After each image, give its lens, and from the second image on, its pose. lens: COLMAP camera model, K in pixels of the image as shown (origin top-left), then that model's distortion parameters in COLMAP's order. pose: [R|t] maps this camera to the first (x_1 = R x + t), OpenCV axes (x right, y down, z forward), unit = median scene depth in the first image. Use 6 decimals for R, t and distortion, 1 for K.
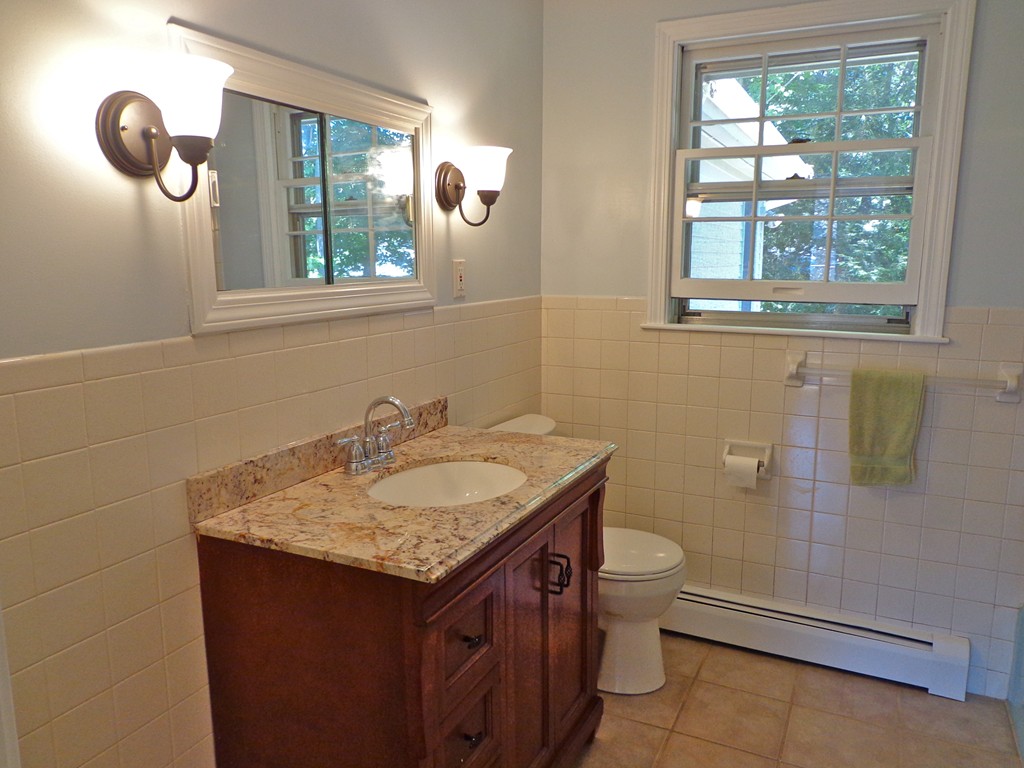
lens RADIAL K [[758.5, 0, 511.9], [0, 758.5, 386.9], [0, 0, 1]] dist [-0.010284, 0.015968]
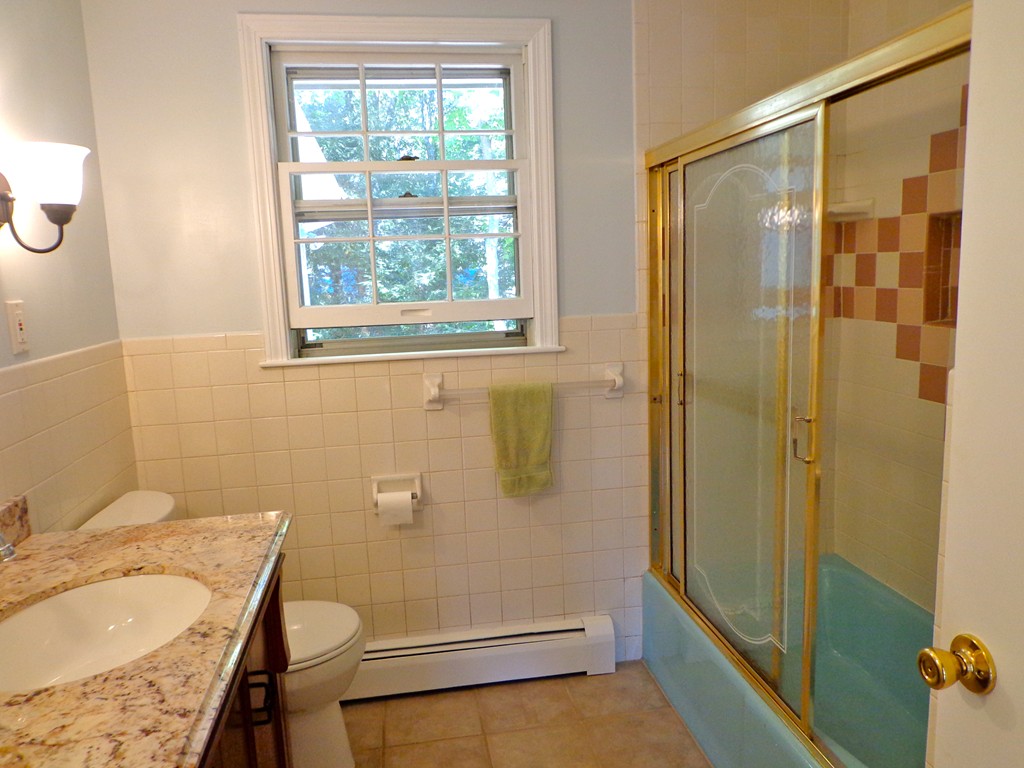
lens RADIAL K [[758.5, 0, 511.4], [0, 758.5, 385.3], [0, 0, 1]] dist [-0.010284, 0.015968]
pose [[0.813196, -0.121965, 0.569066, -0.100389], [0.139978, 0.990080, 0.012170, -0.031427], [-0.564905, 0.069761, 0.822202, 0.151777]]
